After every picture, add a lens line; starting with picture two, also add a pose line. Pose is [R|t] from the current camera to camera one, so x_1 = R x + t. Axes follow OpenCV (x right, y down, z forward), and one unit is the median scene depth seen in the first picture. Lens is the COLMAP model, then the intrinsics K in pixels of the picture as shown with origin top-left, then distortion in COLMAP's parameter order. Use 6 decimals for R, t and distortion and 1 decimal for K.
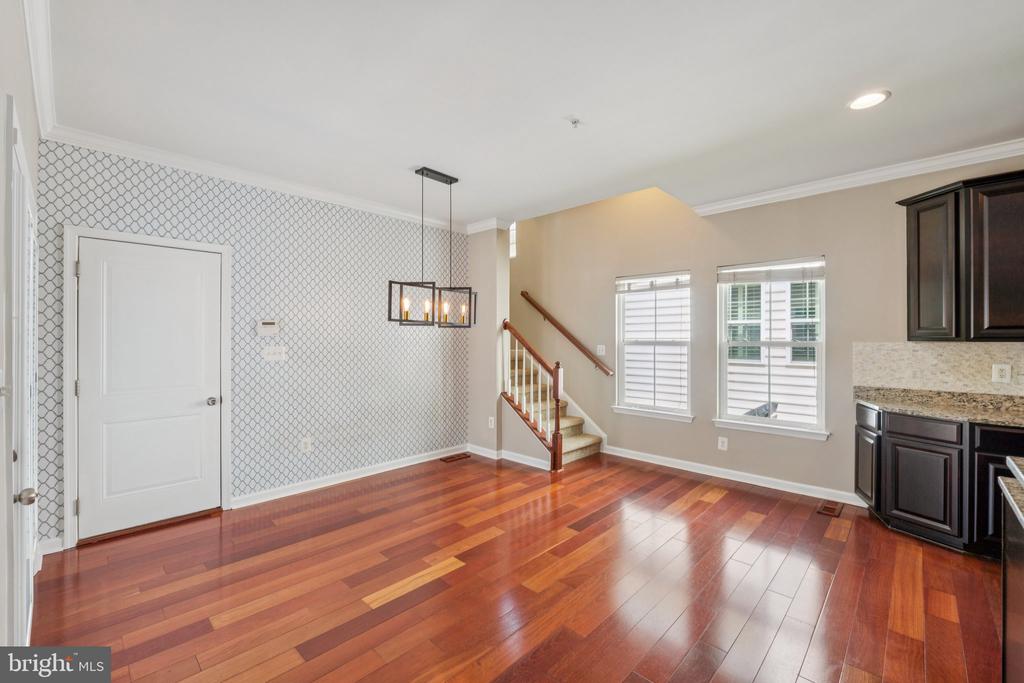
lens RADIAL K [[428.3, 0, 510.6], [0, 428.3, 338.6], [0, 0, 1]] dist [-0.007438, -0.000020]
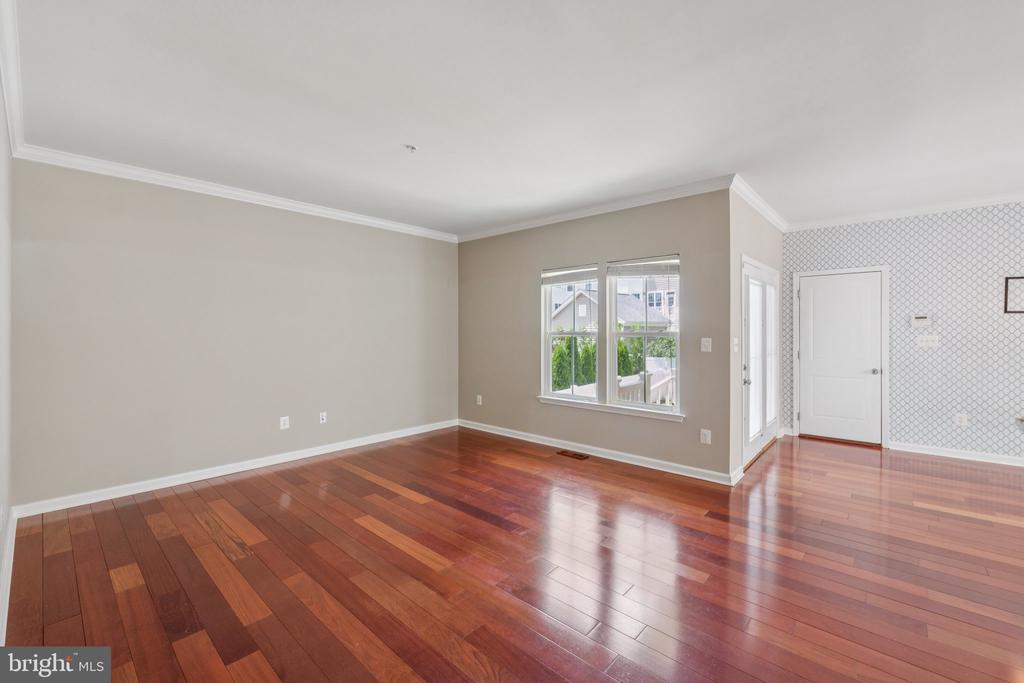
lens RADIAL K [[429.4, 0, 508.8], [0, 429.4, 330.0], [0, 0, 1]] dist [-0.000844, -0.007239]
pose [[0.025215, -0.001864, -0.999680, 0.730152], [0.002789, 0.999994, -0.001795, 0.000983], [0.999678, -0.002743, 0.025220, -0.304196]]
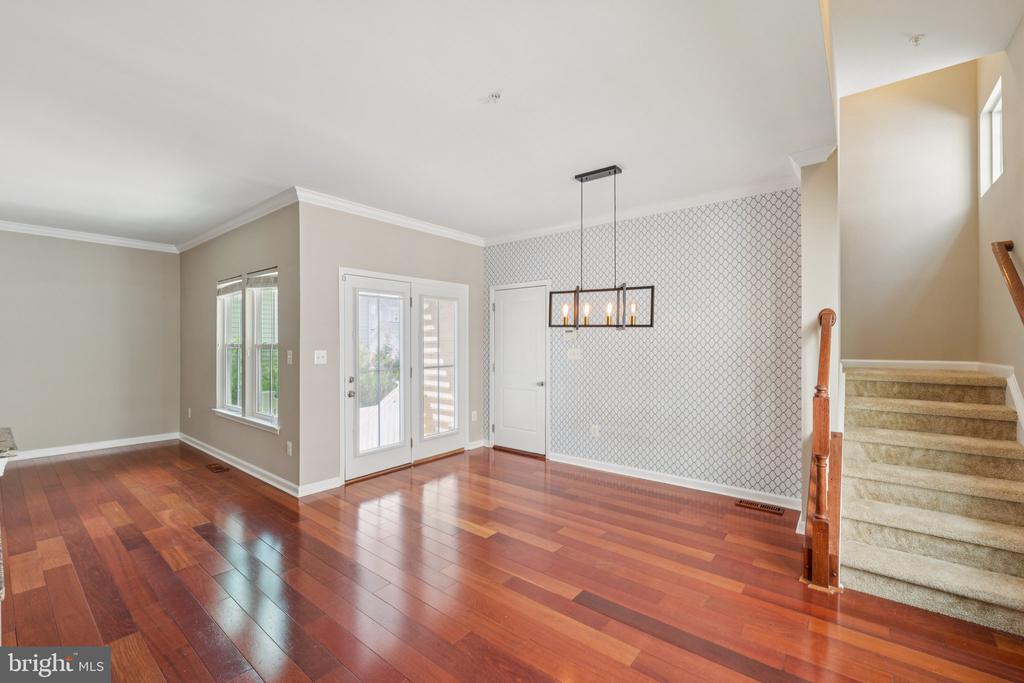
lens RADIAL K [[434.3, 0, 506.0], [0, 434.3, 344.5], [0, 0, 1]] dist [-0.001879, -0.000087]
pose [[0.075095, 0.001923, -0.997175, 0.798556], [-0.000040, 0.999998, 0.001925, 0.003305], [0.997176, -0.000105, 0.075095, 0.726423]]
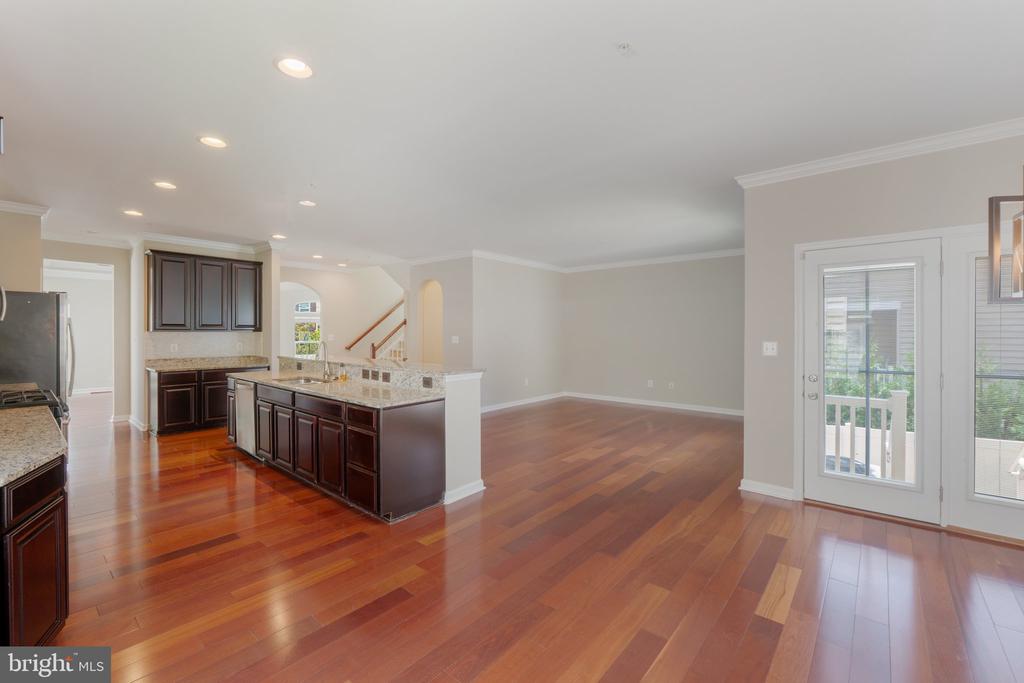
lens RADIAL K [[442.6, 0, 511.5], [0, 442.6, 328.1], [0, 0, 1]] dist [0.000569, 0.000102]
pose [[-0.998019, -0.000497, -0.062918, 0.306246], [-0.000382, 0.999998, -0.001851, -0.009242], [0.062919, -0.001823, -0.998017, 1.361508]]
